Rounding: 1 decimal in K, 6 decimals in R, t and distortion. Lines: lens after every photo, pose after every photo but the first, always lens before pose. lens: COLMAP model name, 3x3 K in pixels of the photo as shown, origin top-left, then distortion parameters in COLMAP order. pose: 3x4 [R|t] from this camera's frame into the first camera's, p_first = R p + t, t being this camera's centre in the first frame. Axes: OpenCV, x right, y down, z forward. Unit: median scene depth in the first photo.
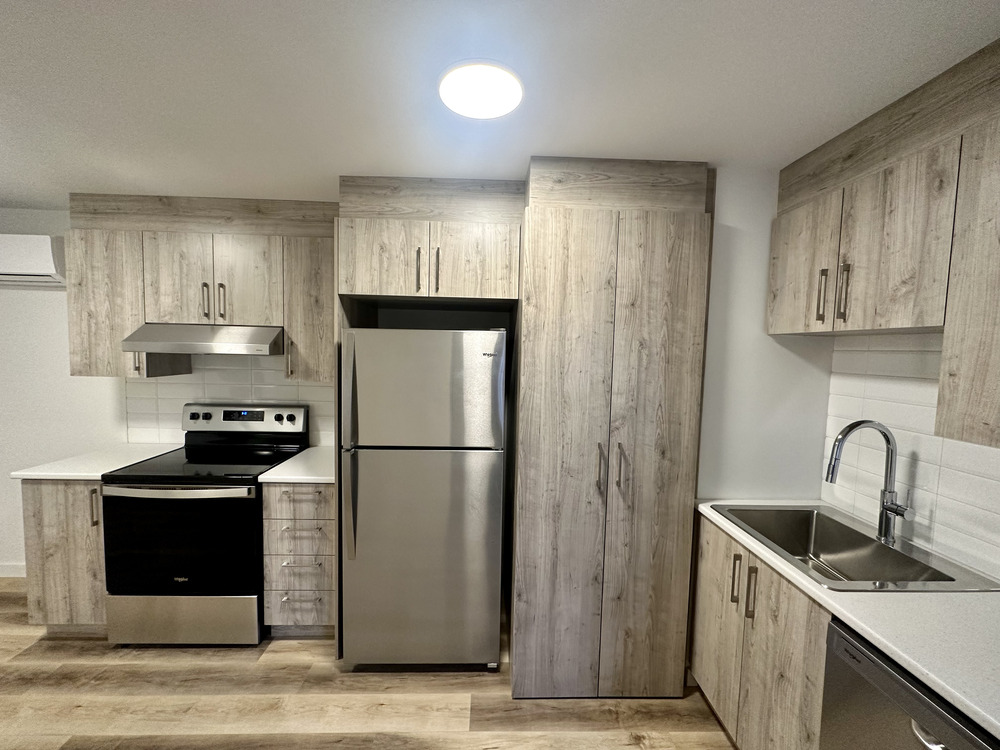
lens RADIAL K [[399.4, 0, 499.2], [0, 399.4, 373.6], [0, 0, 1]] dist [-0.001279, -0.000321]
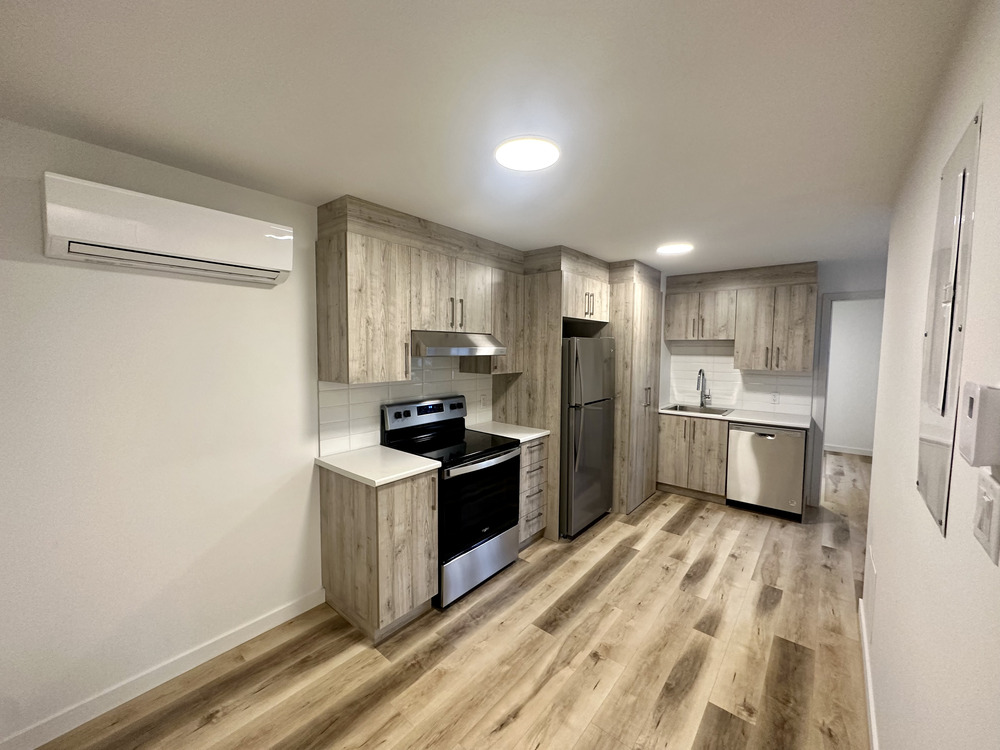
lens RADIAL K [[399.4, 0, 502.6], [0, 399.4, 374.9], [0, 0, 1]] dist [-0.001279, -0.000321]
pose [[0.656246, -0.070384, 0.751257, -1.692264], [0.057603, 0.997408, 0.043127, -0.040305], [-0.752345, 0.014972, 0.658599, 0.091726]]
